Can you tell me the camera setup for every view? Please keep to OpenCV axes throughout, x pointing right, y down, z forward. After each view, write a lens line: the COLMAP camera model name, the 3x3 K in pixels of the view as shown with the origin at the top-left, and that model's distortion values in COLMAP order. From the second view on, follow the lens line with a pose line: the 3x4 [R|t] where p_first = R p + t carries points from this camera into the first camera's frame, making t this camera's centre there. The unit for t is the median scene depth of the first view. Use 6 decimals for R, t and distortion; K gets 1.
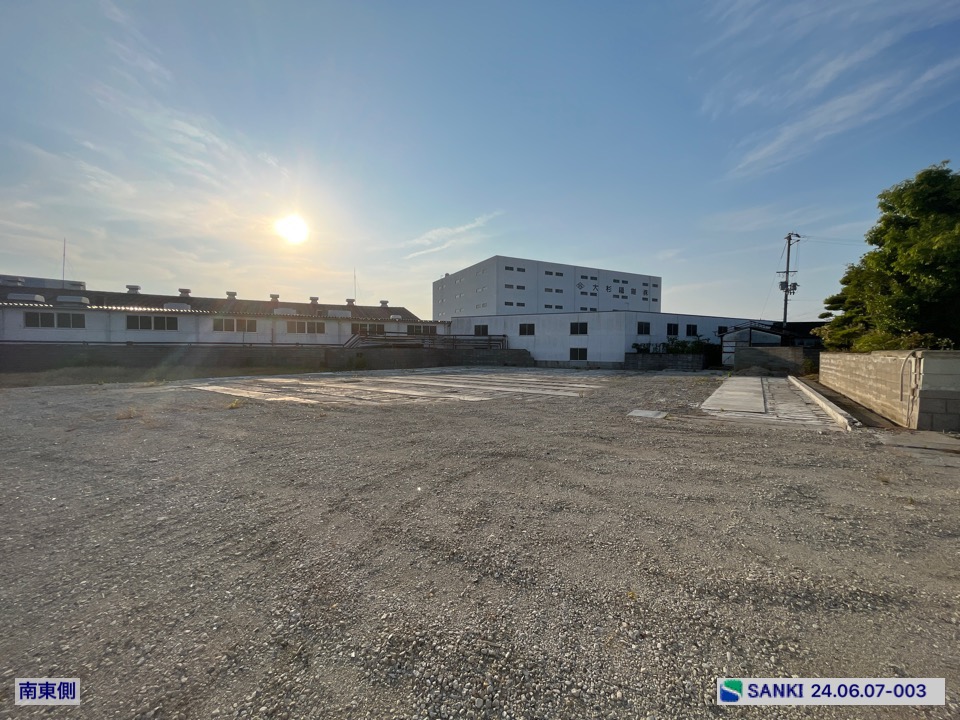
lens RADIAL K [[387.6, 0, 476.4], [0, 387.6, 363.6], [0, 0, 1]] dist [-0.003076, 0.000184]
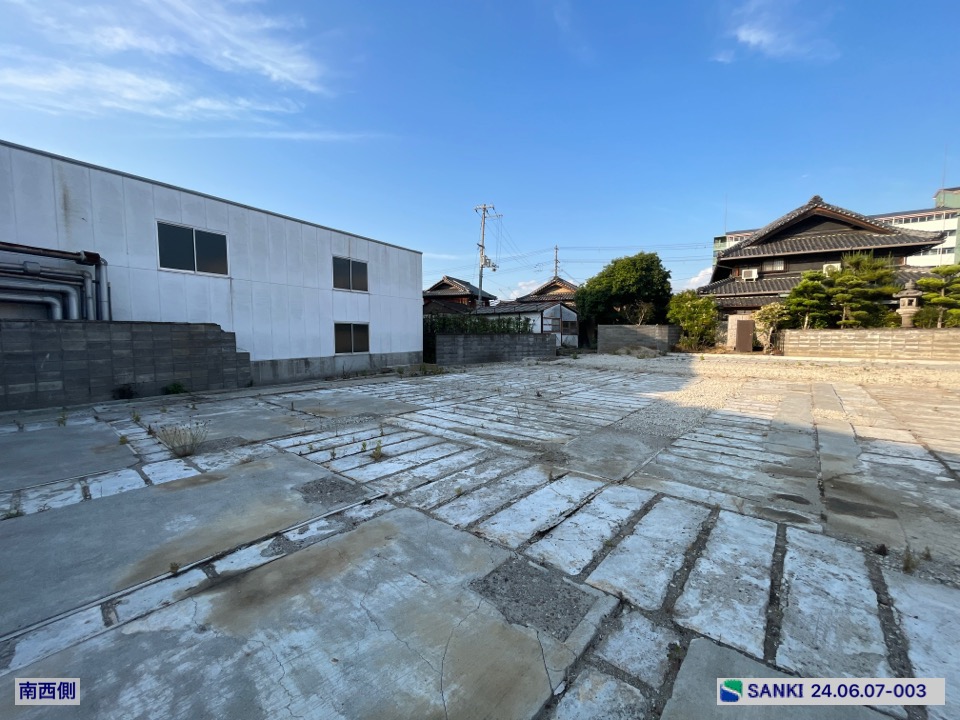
lens RADIAL K [[387.6, 0, 475.7], [0, 387.6, 359.2], [0, 0, 1]] dist [-0.003076, 0.000184]
pose [[0.077957, -0.070658, 0.994450, -0.218695], [0.037917, 0.996974, 0.067865, -0.041199], [-0.996235, 0.032416, 0.080401, 1.376723]]
